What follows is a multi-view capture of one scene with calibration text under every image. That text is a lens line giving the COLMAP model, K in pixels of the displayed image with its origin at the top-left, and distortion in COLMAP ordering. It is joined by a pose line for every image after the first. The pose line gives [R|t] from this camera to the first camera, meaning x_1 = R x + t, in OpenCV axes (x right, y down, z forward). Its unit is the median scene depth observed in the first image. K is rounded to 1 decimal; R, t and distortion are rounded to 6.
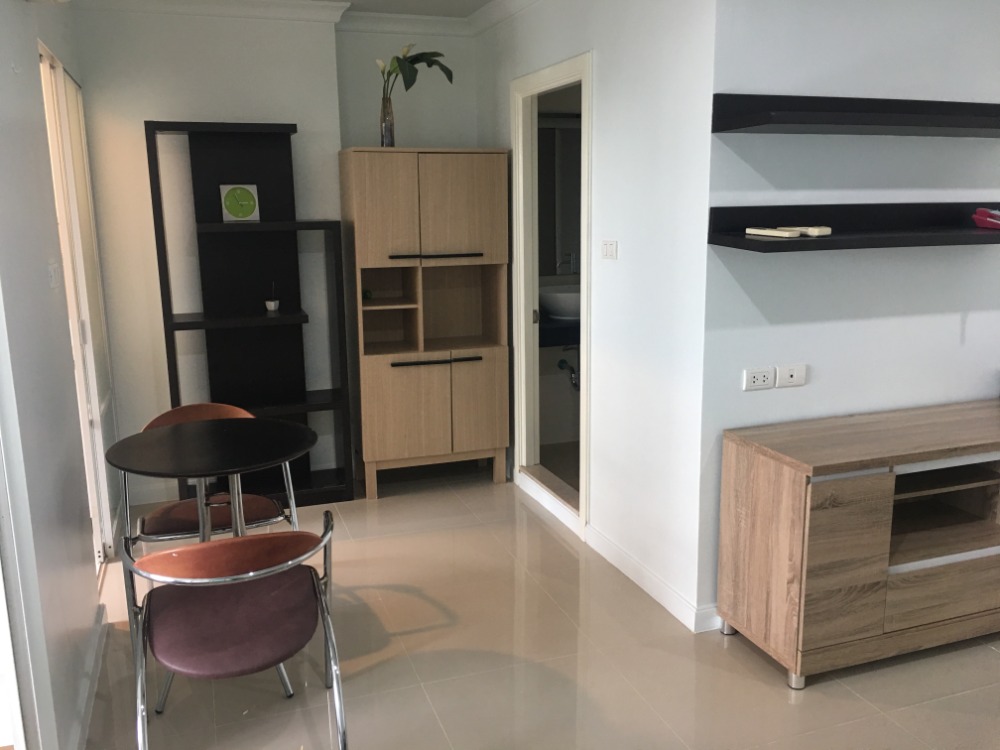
lens RADIAL K [[848.1, 0, 480.7], [0, 848.1, 365.0], [0, 0, 1]] dist [0.072544, -0.085724]
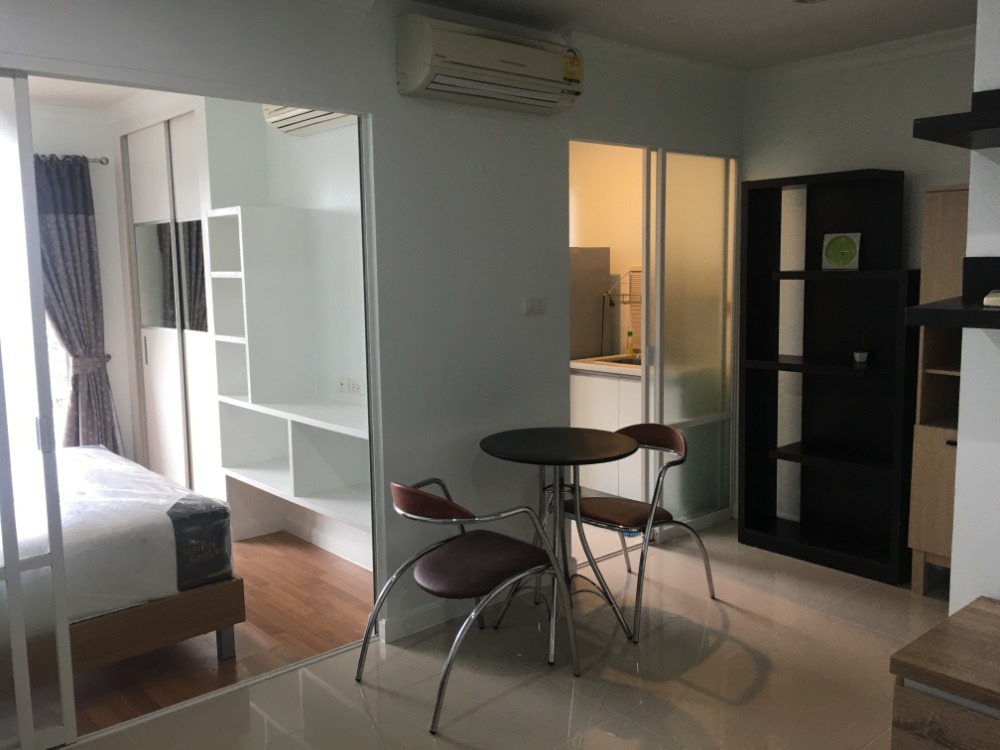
lens RADIAL K [[848.1, 0, 496.1], [0, 848.1, 369.9], [0, 0, 1]] dist [0.072544, -0.085724]
pose [[0.359288, 0.118921, -0.925619, 0.792625], [-0.160978, 0.984877, 0.064049, -0.081192], [0.919238, 0.125992, 0.372998, 0.422634]]
